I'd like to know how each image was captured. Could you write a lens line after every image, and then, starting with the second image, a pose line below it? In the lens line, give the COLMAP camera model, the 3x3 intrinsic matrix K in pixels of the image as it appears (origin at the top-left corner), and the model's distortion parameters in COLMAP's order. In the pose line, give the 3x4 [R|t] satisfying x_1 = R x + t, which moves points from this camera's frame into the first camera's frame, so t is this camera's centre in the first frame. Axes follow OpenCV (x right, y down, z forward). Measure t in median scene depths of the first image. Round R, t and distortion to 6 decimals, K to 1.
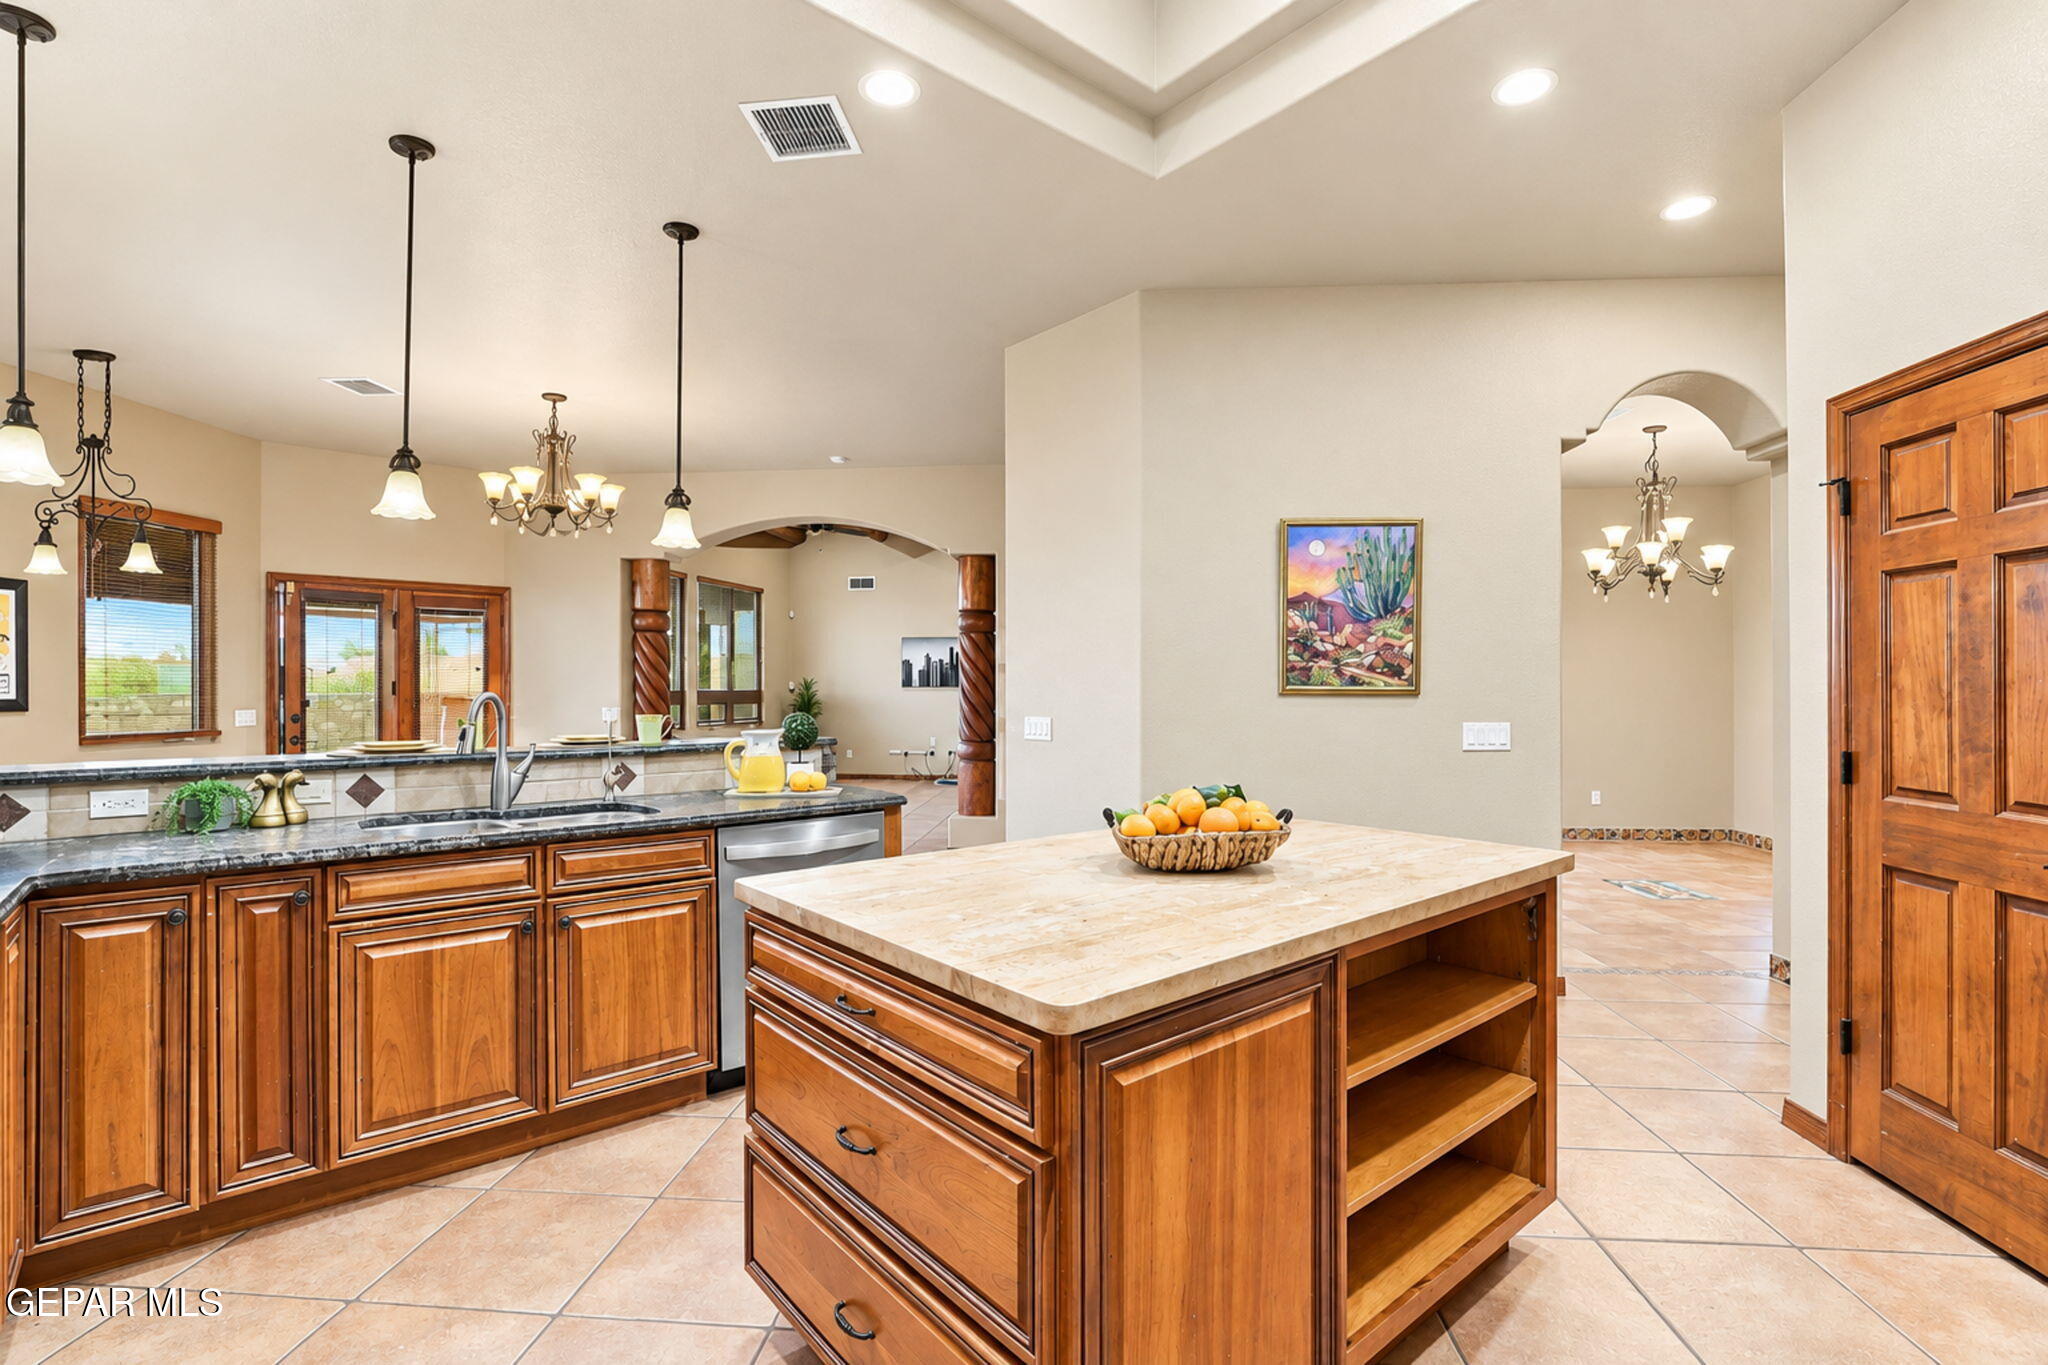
lens RADIAL K [[941.3, 0, 1024.0], [0, 941.3, 682.5], [0, 0, 1]] dist [-0.001030, -0.000121]
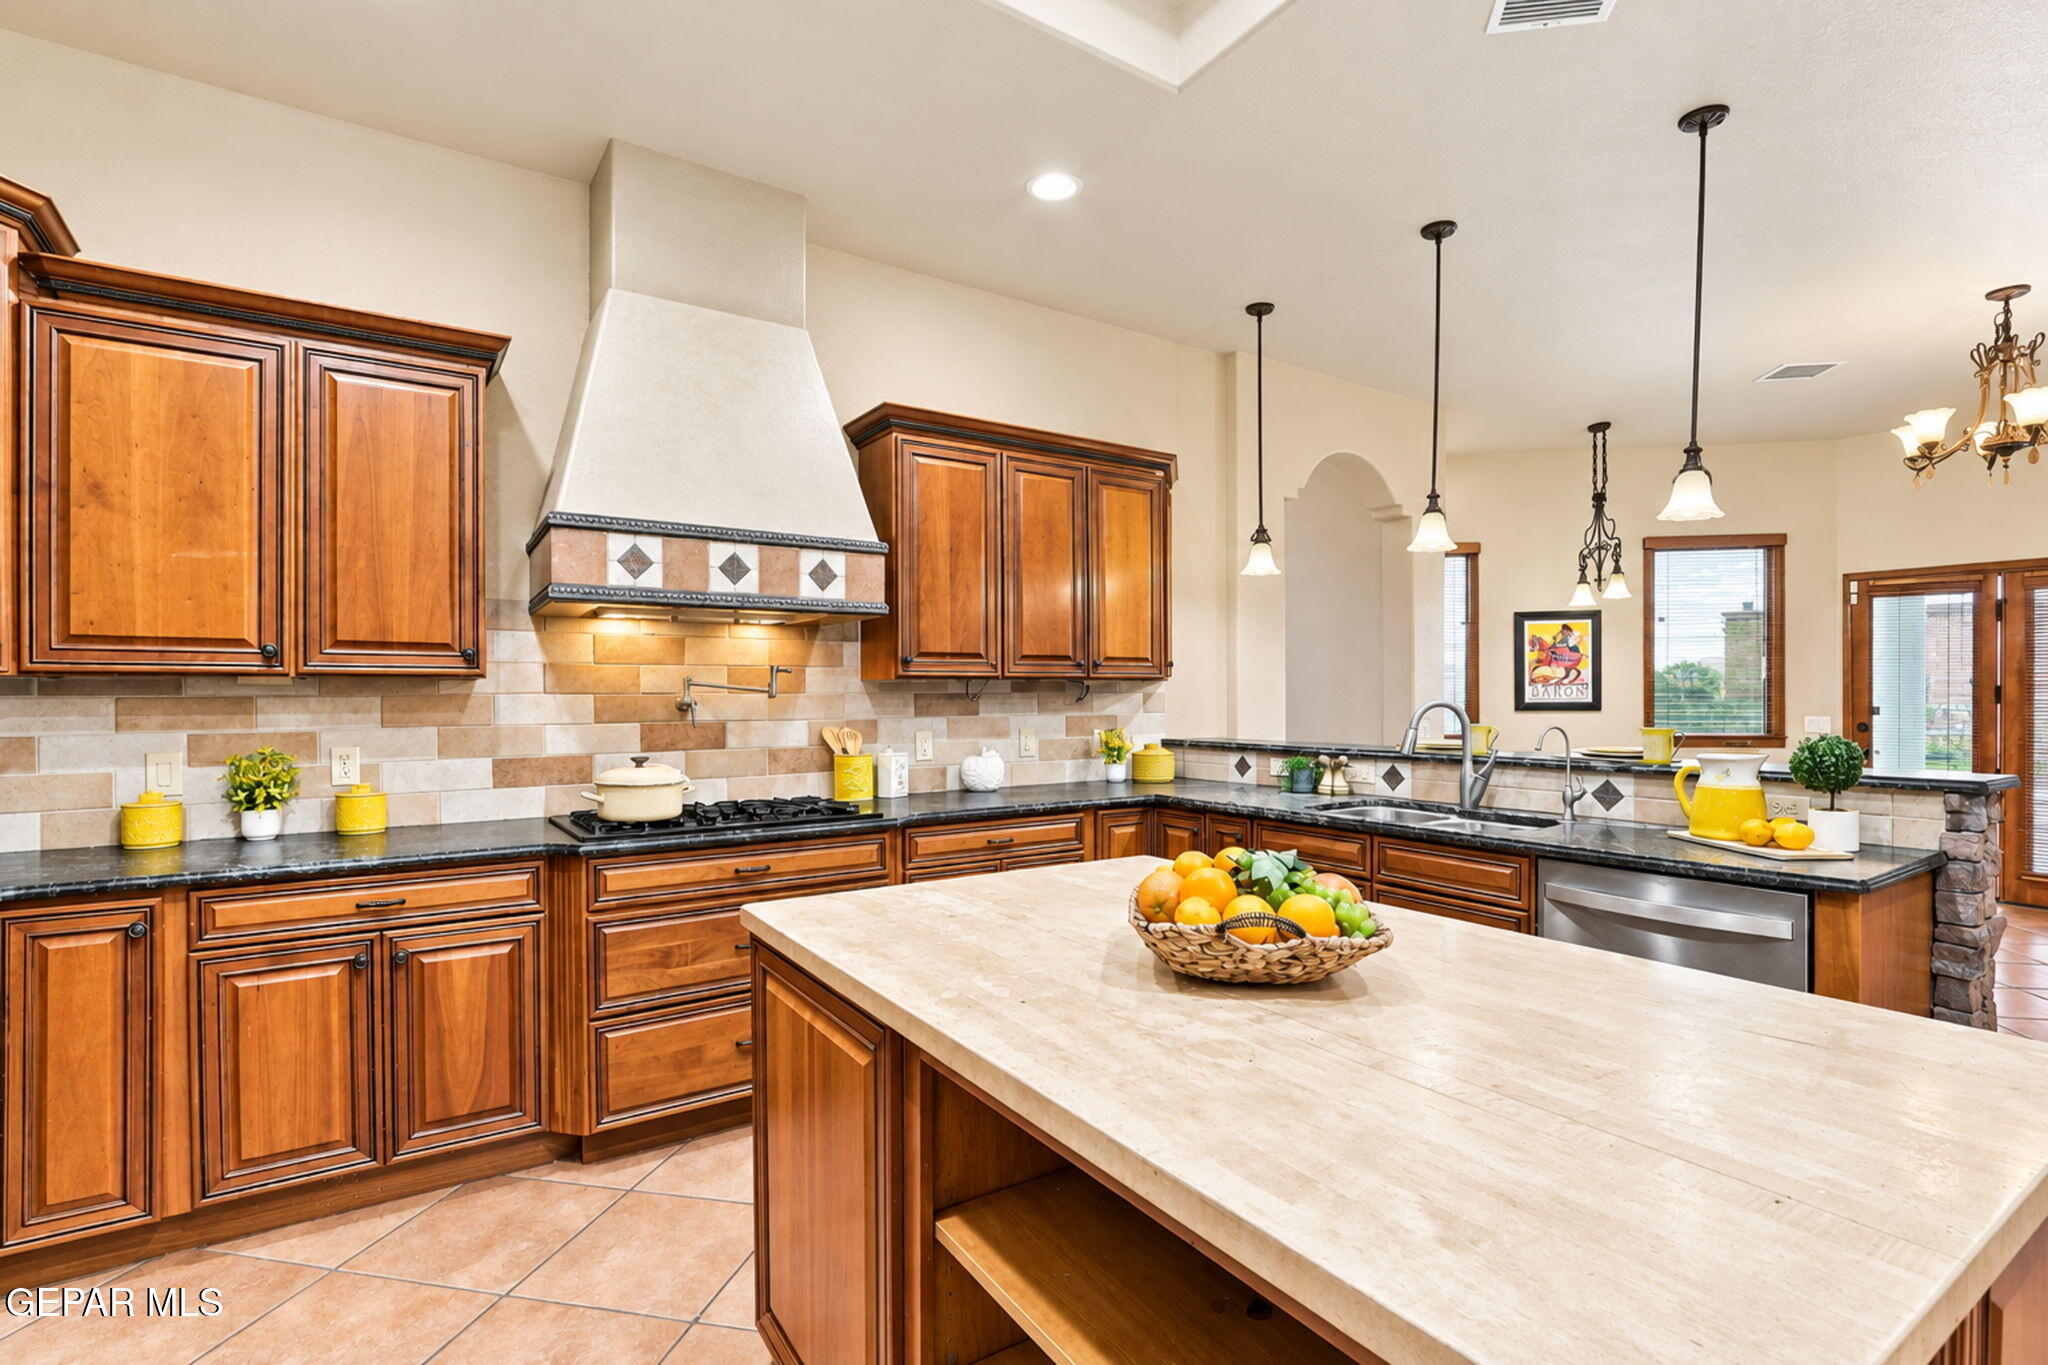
lens RADIAL K [[995.6, 0, 1048.7], [0, 995.6, 680.6], [0, 0, 1]] dist [-0.004593, -0.000462]
pose [[-0.113254, -0.011927, -0.993495, 0.618431], [0.006106, 0.999901, -0.012700, 0.001317], [0.993547, -0.007504, -0.113170, 0.656670]]
